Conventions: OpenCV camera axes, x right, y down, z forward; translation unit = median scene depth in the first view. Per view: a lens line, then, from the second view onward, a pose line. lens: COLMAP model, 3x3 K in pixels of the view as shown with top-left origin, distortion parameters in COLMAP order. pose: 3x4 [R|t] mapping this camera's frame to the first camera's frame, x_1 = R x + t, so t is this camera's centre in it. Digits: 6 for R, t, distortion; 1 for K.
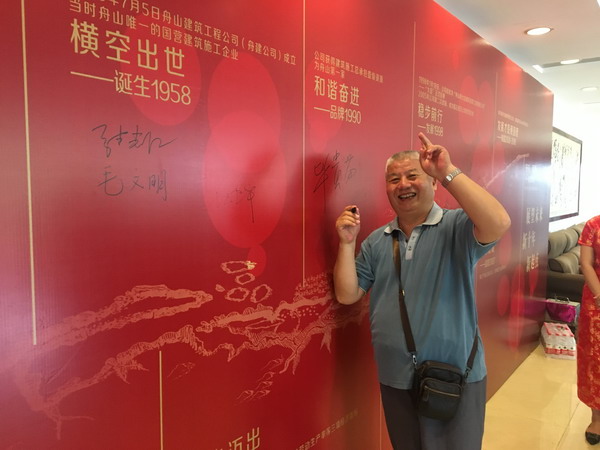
lens RADIAL K [[508.4, 0, 299.3], [0, 508.4, 224.9], [0, 0, 1]] dist [0.053529, -0.083393]
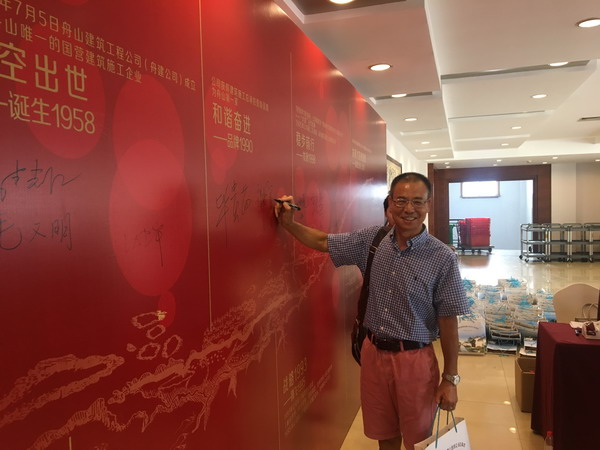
lens RADIAL K [[508.4, 0, 302.7], [0, 508.4, 224.8], [0, 0, 1]] dist [0.053529, -0.083393]
pose [[0.942579, -0.040782, 0.331484, -0.157526], [0.054303, 0.998024, -0.031625, -0.036362], [-0.329540, 0.047810, 0.942931, 0.089842]]
